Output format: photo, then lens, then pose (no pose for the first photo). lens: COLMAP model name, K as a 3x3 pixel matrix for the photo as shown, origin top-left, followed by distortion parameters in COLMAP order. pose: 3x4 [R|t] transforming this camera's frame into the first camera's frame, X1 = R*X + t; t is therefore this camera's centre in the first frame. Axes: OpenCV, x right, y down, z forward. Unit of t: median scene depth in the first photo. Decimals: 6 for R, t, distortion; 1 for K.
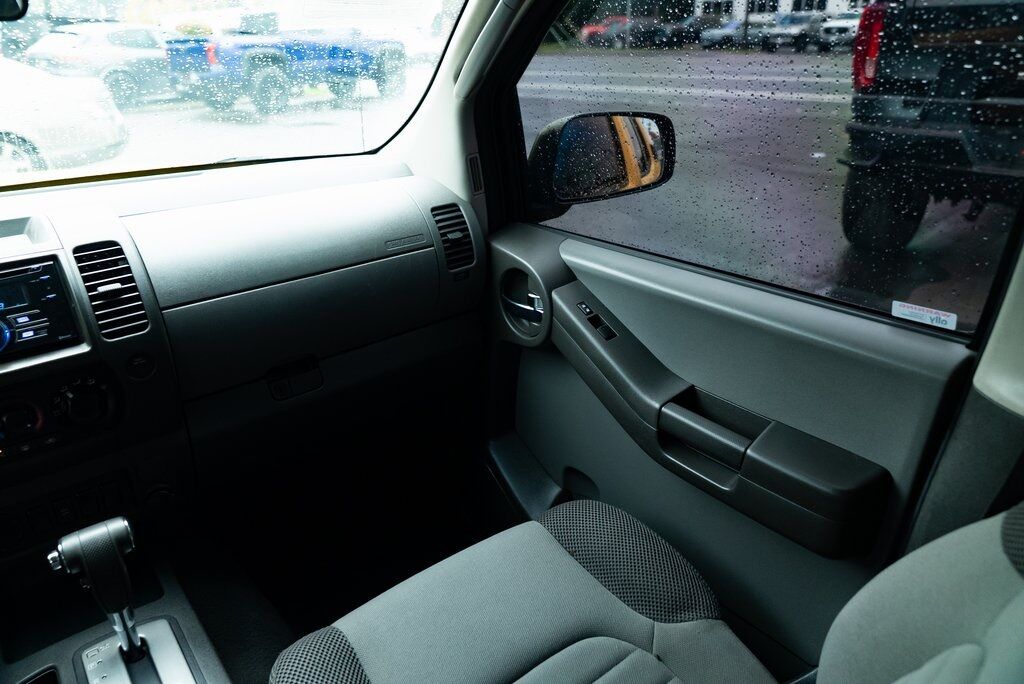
lens RADIAL K [[695.1, 0, 512.0], [0, 695.1, 342.0], [0, 0, 1]] dist [-0.043004, 0.026802]
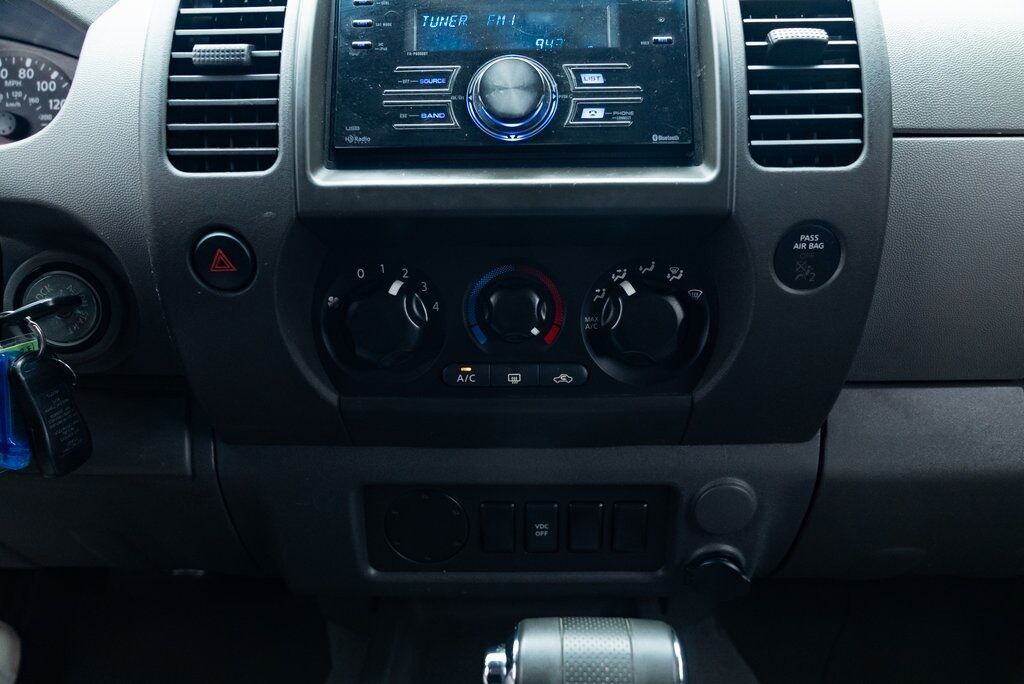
lens RADIAL K [[719.7, 0, 512.0], [0, 719.7, 342.0], [0, 0, 1]] dist [-0.018136, 0.002959]
pose [[0.766548, 0.243430, -0.594261, -0.433634], [-0.264320, 0.962950, 0.053506, 0.107125], [0.585268, 0.116061, 0.802491, 0.612093]]
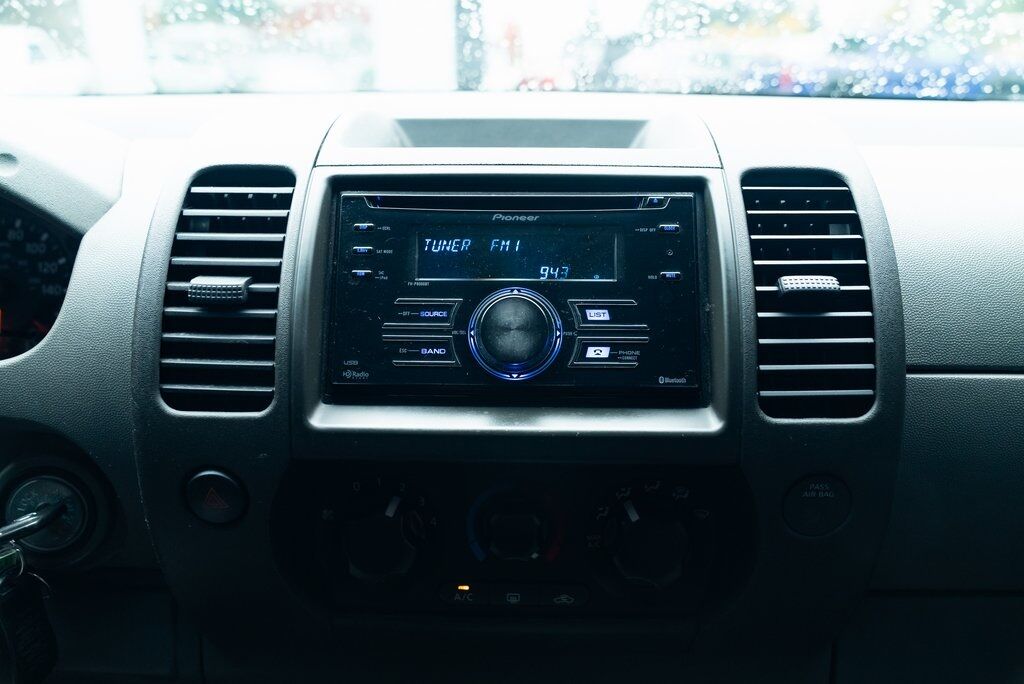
lens RADIAL K [[759.3, 0, 512.0], [0, 759.3, 342.0], [0, 0, 1]] dist [-0.021121, 0.008467]
pose [[0.761574, 0.238244, -0.602699, -0.457659], [-0.278429, 0.960058, 0.027682, -0.014978], [0.585221, 0.146727, 0.797489, 0.587533]]
